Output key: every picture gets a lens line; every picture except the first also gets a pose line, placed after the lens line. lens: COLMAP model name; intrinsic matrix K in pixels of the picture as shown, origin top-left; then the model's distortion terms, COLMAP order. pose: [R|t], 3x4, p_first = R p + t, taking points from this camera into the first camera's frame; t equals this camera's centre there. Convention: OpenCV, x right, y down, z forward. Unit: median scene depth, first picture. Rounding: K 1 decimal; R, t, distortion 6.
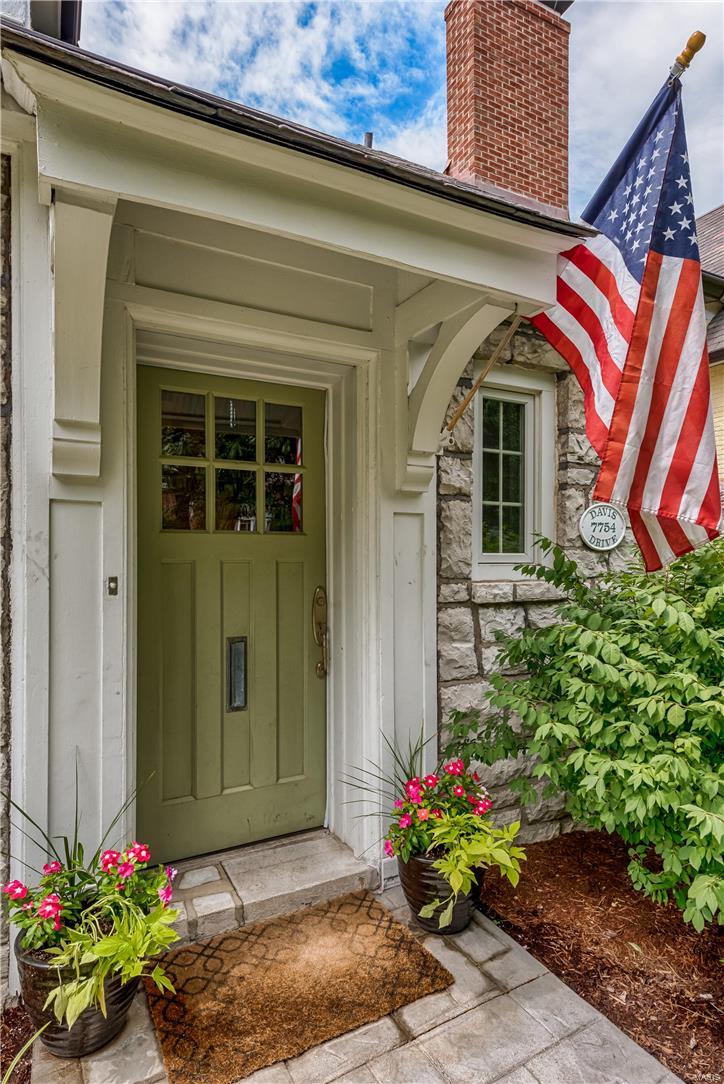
lens RADIAL K [[596.0, 0, 365.6], [0, 596.0, 561.0], [0, 0, 1]] dist [0.007855, -0.000919]
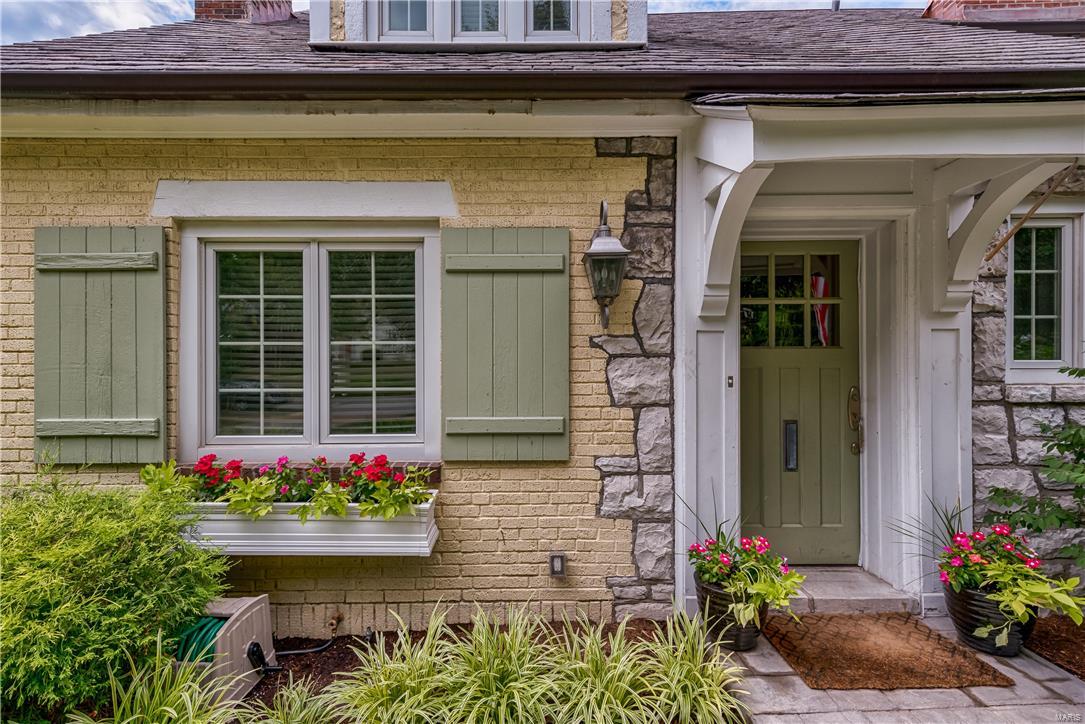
lens RADIAL K [[485.4, 0, 540.8], [0, 485.4, 372.8], [0, 0, 1]] dist [0.013675, -0.004489]
pose [[0.882933, -0.000253, -0.469500, -0.193591], [-0.000267, 0.999999, -0.001039, 0.014269], [0.469500, 0.001043, 0.882932, -0.321056]]
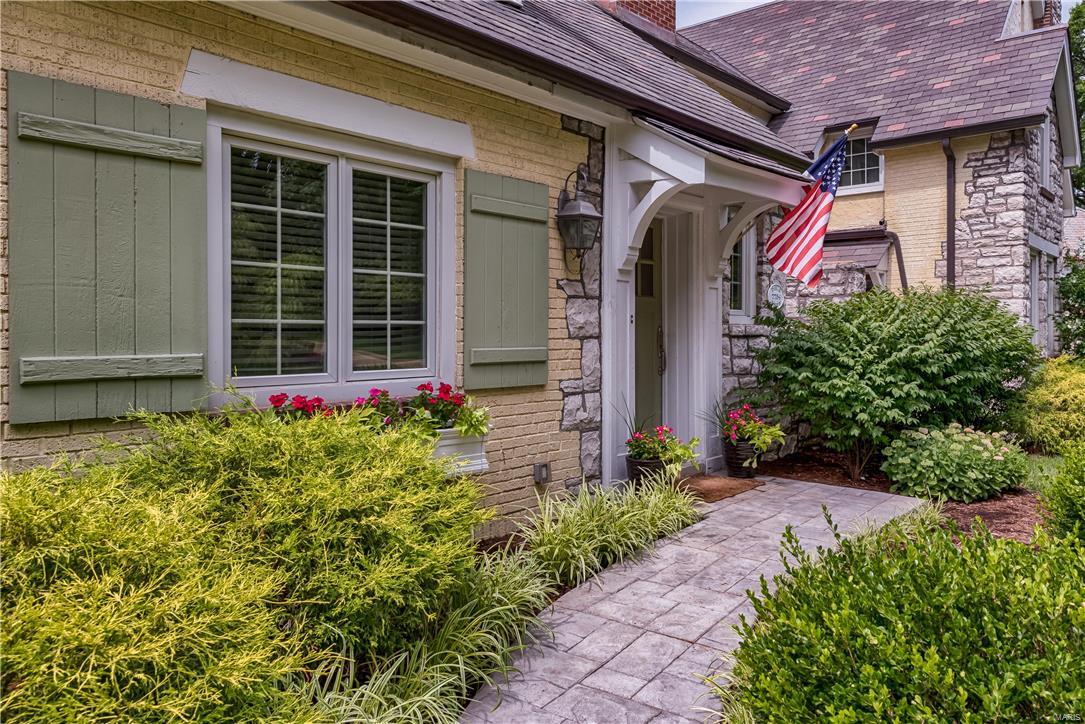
lens RADIAL K [[792.5, 0, 607.3], [0, 792.5, 338.7], [0, 0, 1]] dist [-0.004561, 0.000722]
pose [[0.916844, 0.000520, 0.399245, -1.262944], [-0.002722, 0.999984, 0.004948, 0.074463], [-0.399236, -0.005623, 0.916831, -1.239783]]
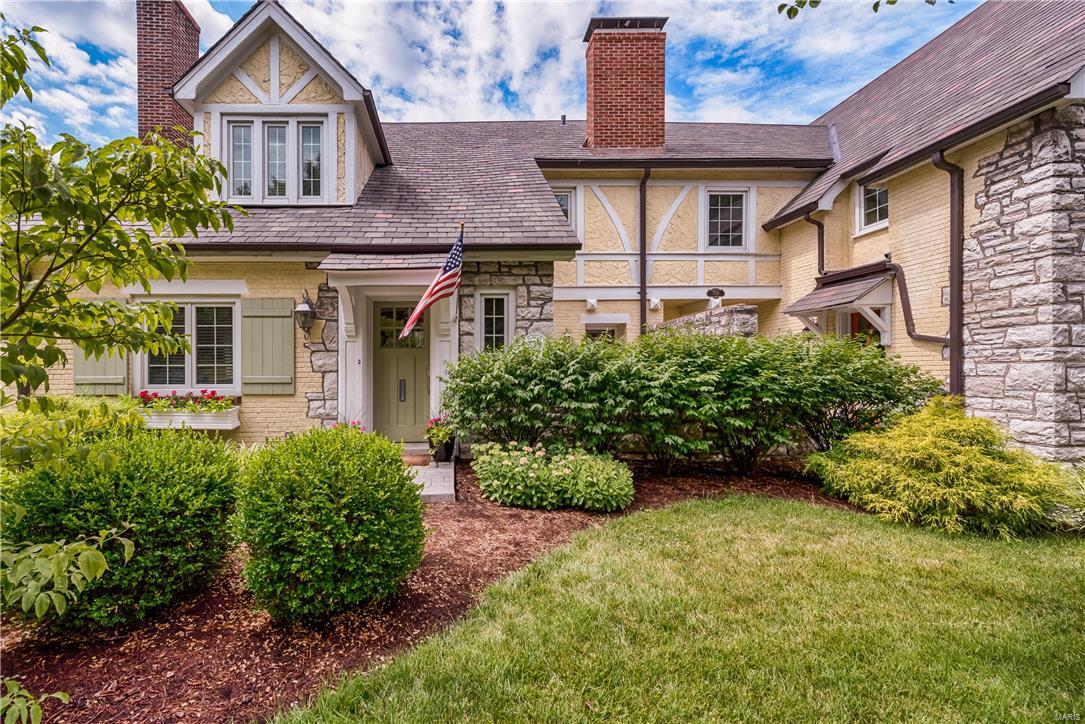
lens RADIAL K [[465.0, 0, 475.9], [0, 465.0, 367.1], [0, 0, 1]] dist [0.000554, -0.000705]
pose [[0.891075, -0.000166, -0.453857, 1.283213], [-0.000390, 0.999999, -0.001132, 0.061146], [0.453857, 0.001185, 0.891074, -1.086515]]
